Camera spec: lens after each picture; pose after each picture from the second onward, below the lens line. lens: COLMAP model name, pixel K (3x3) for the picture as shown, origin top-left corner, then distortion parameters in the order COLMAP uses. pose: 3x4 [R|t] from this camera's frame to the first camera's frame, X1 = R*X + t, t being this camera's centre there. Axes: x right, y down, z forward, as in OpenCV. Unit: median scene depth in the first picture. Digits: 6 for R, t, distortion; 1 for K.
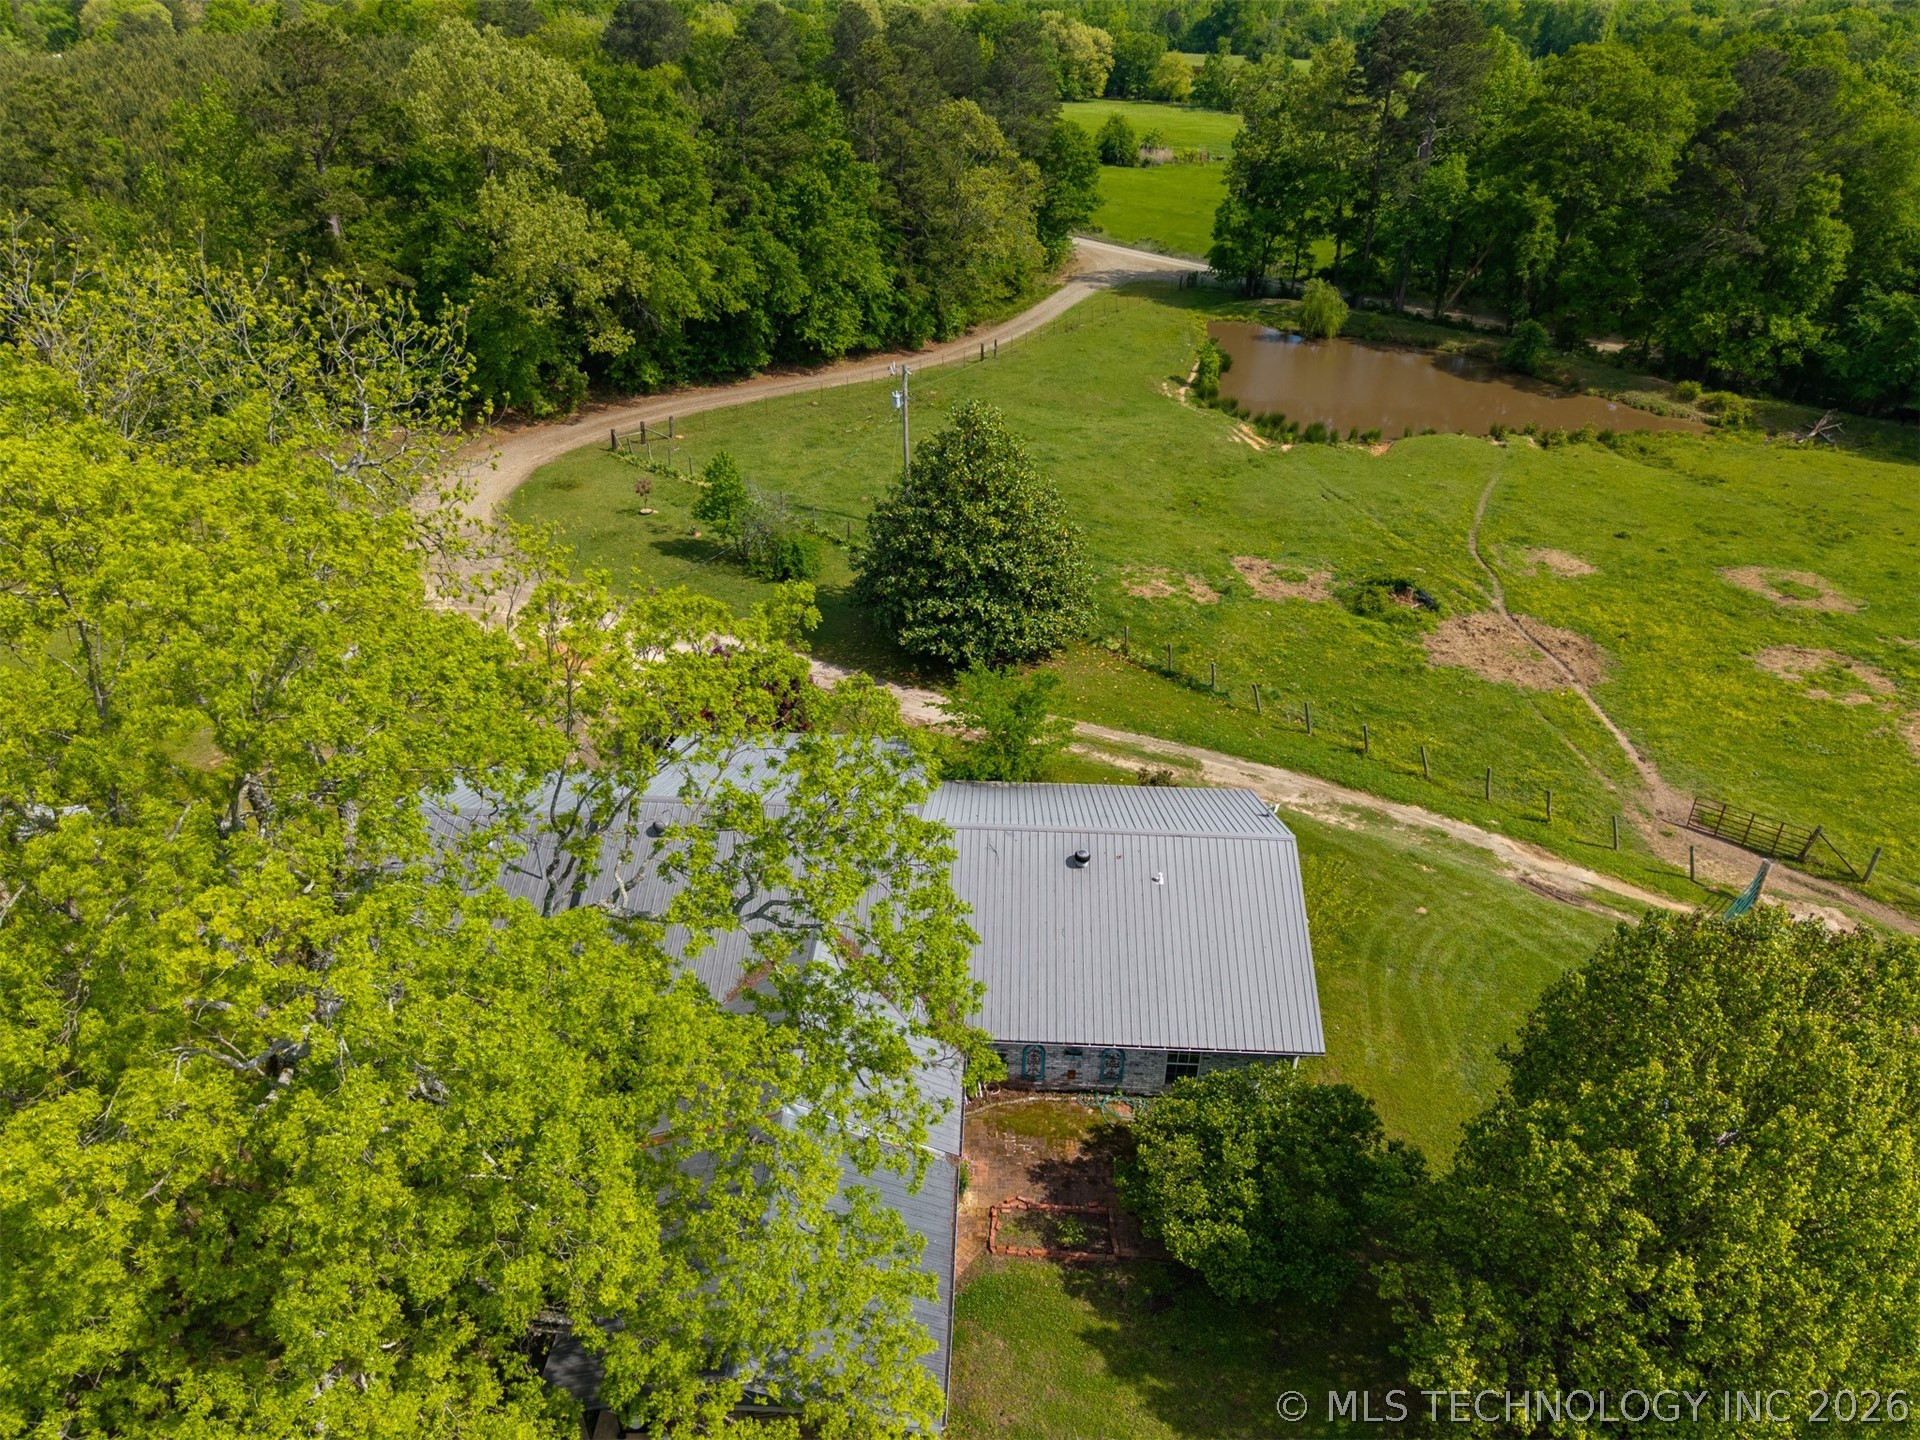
lens RADIAL K [[1311.5, 0, 968.8], [0, 1311.5, 685.4], [0, 0, 1]] dist [0.000619, -0.003657]
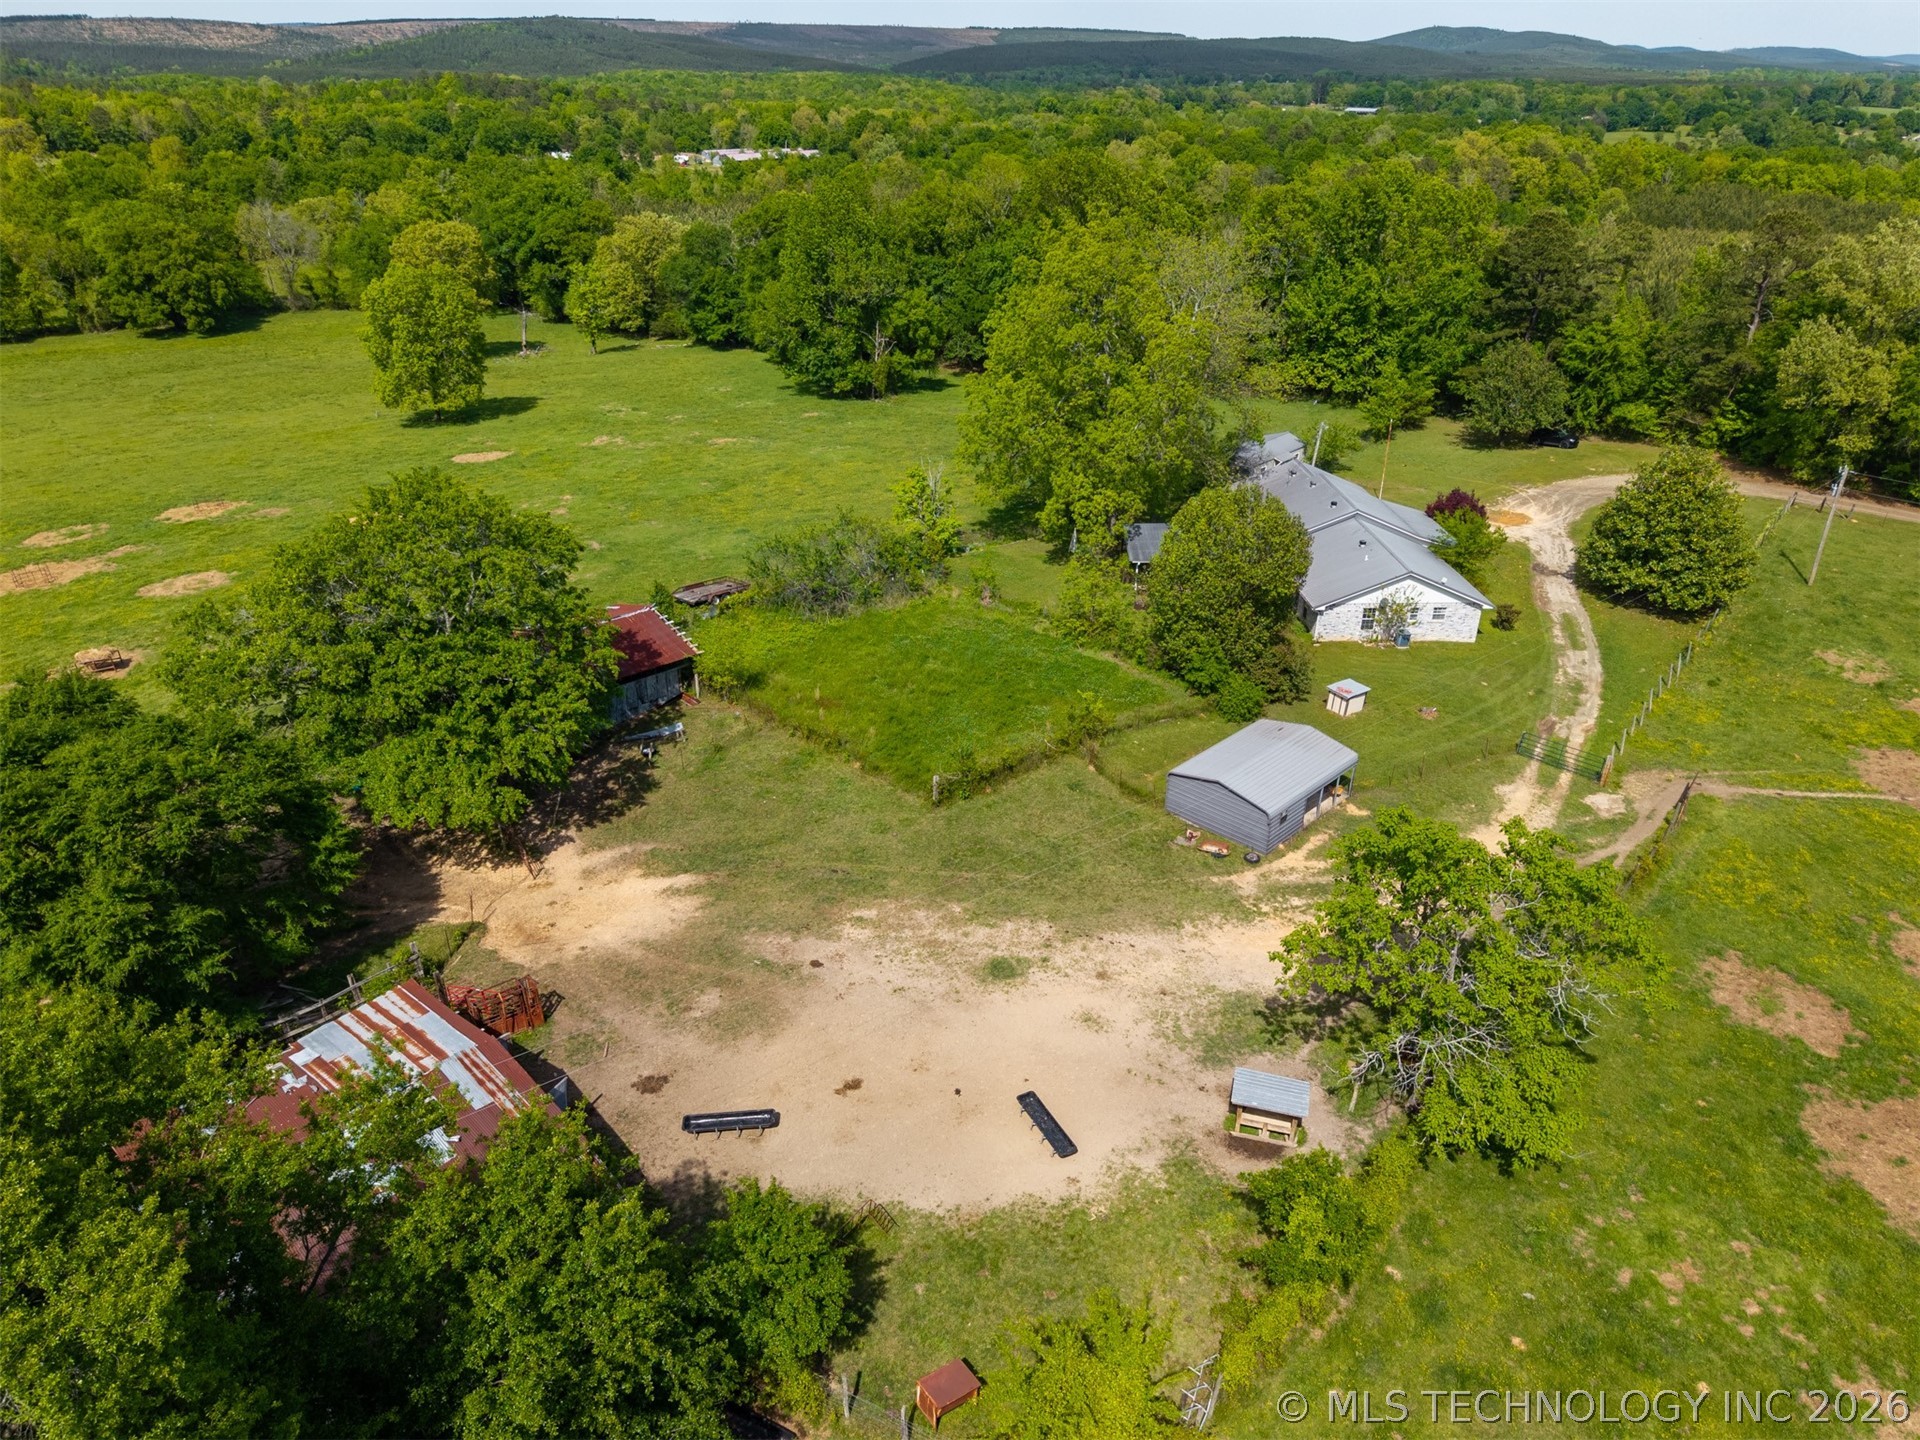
lens RADIAL K [[1311.5, 0, 968.8], [0, 1311.5, 685.4], [0, 0, 1]] dist [0.000619, -0.003657]
pose [[0.091718, 0.410891, -0.907059, 1.610350], [-0.499917, 0.806789, 0.314920, -0.041290], [0.861203, 0.424571, 0.279408, -0.143355]]
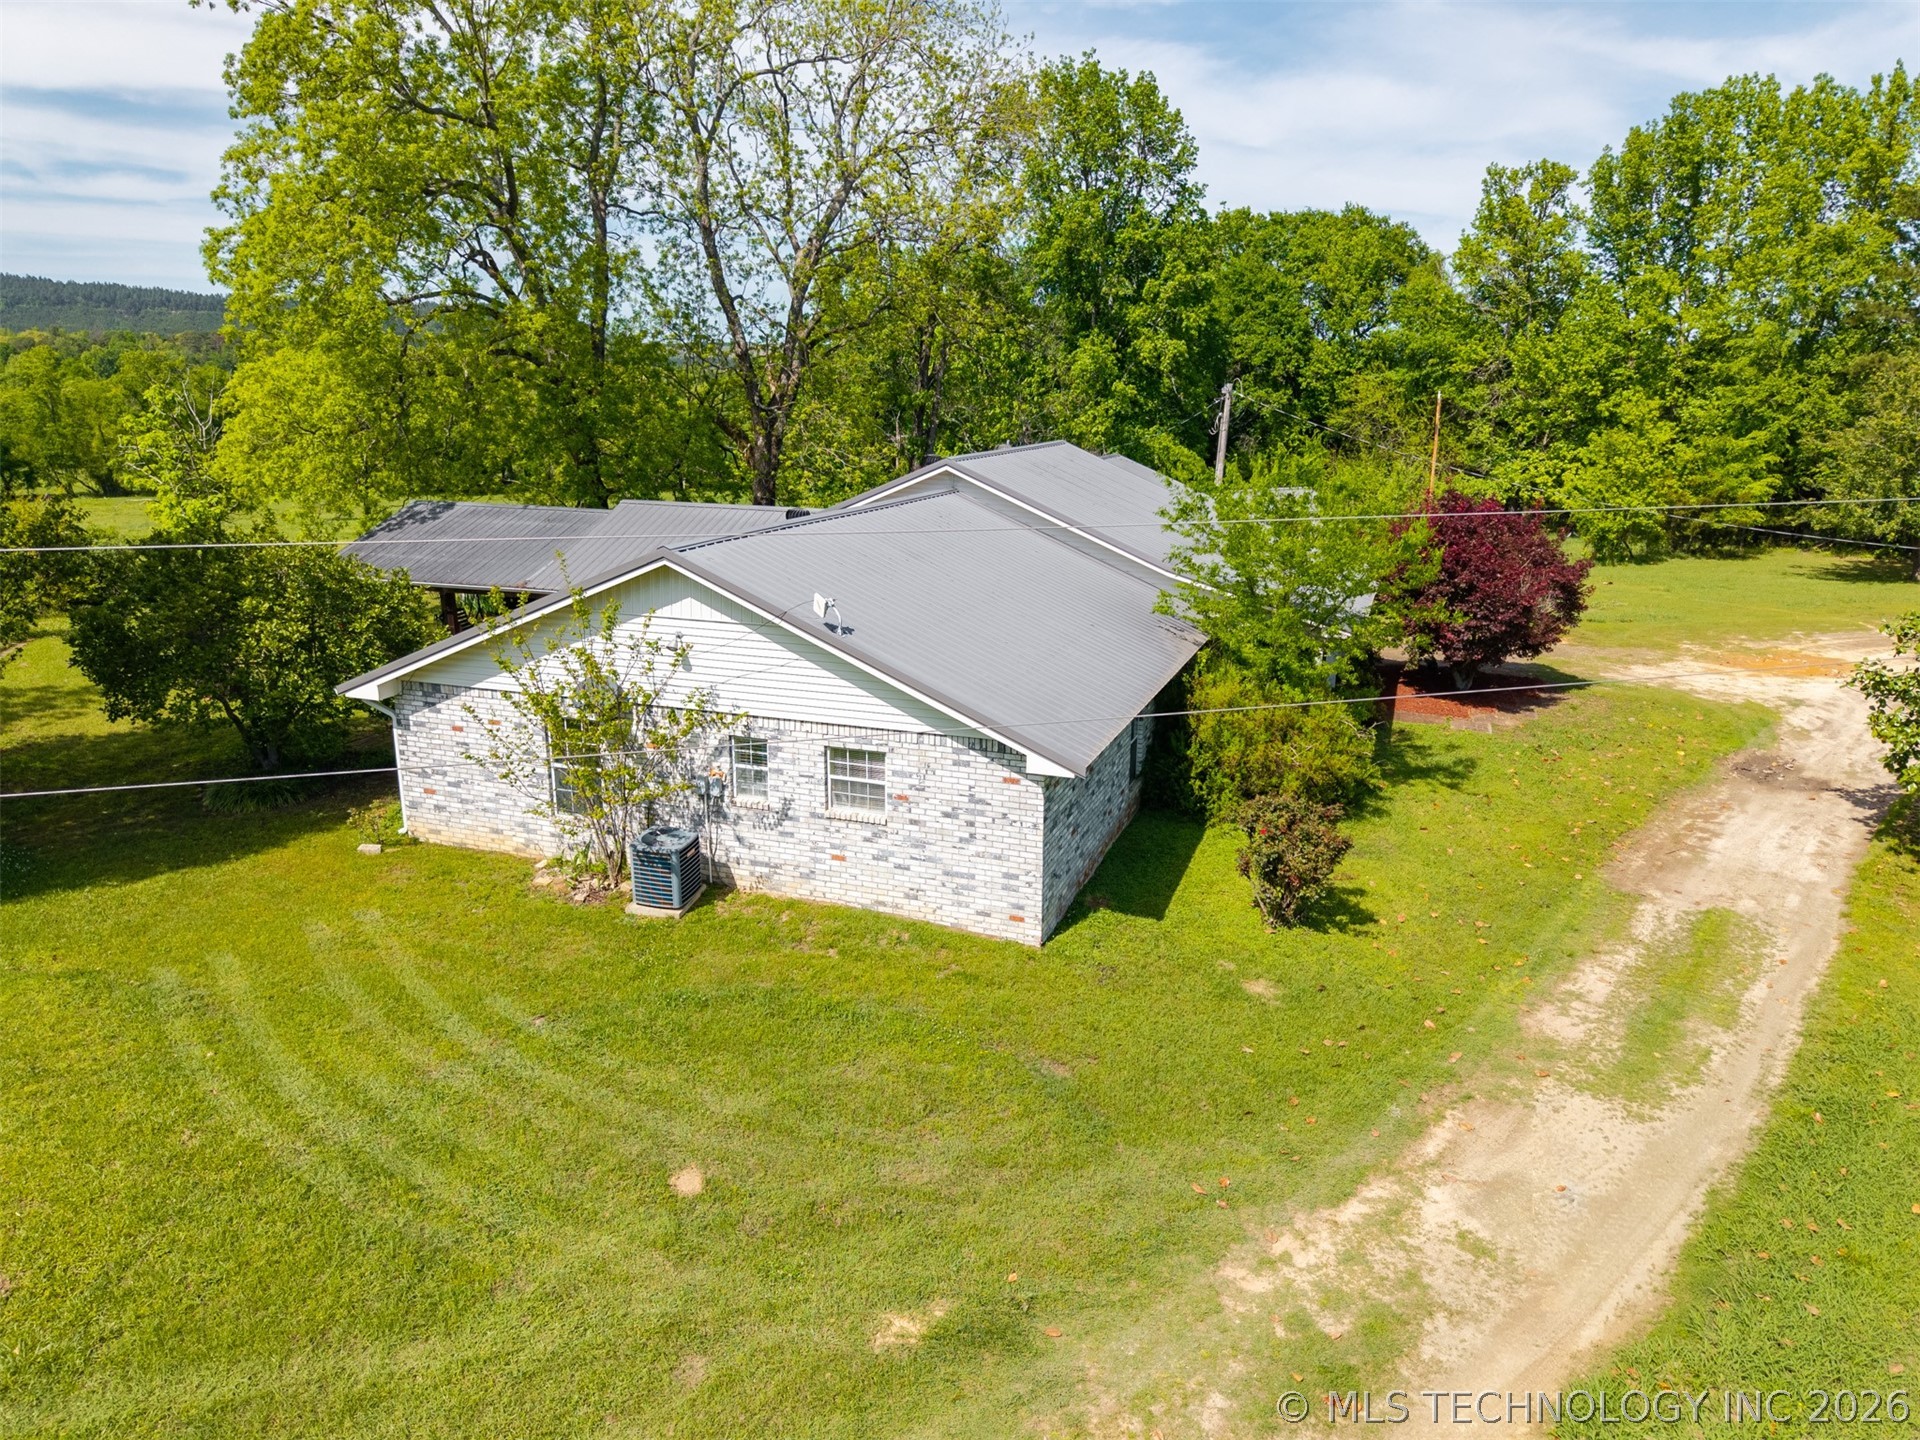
lens RADIAL K [[1279.4, 0, 974.3], [0, 1279.4, 715.9], [0, 0, 1]] dist [0.006763, -0.000361]
pose [[-0.297978, 0.219876, -0.928905, 0.458248], [-0.481153, 0.805854, 0.345095, -0.035875], [0.824440, 0.549776, -0.134333, 0.829528]]
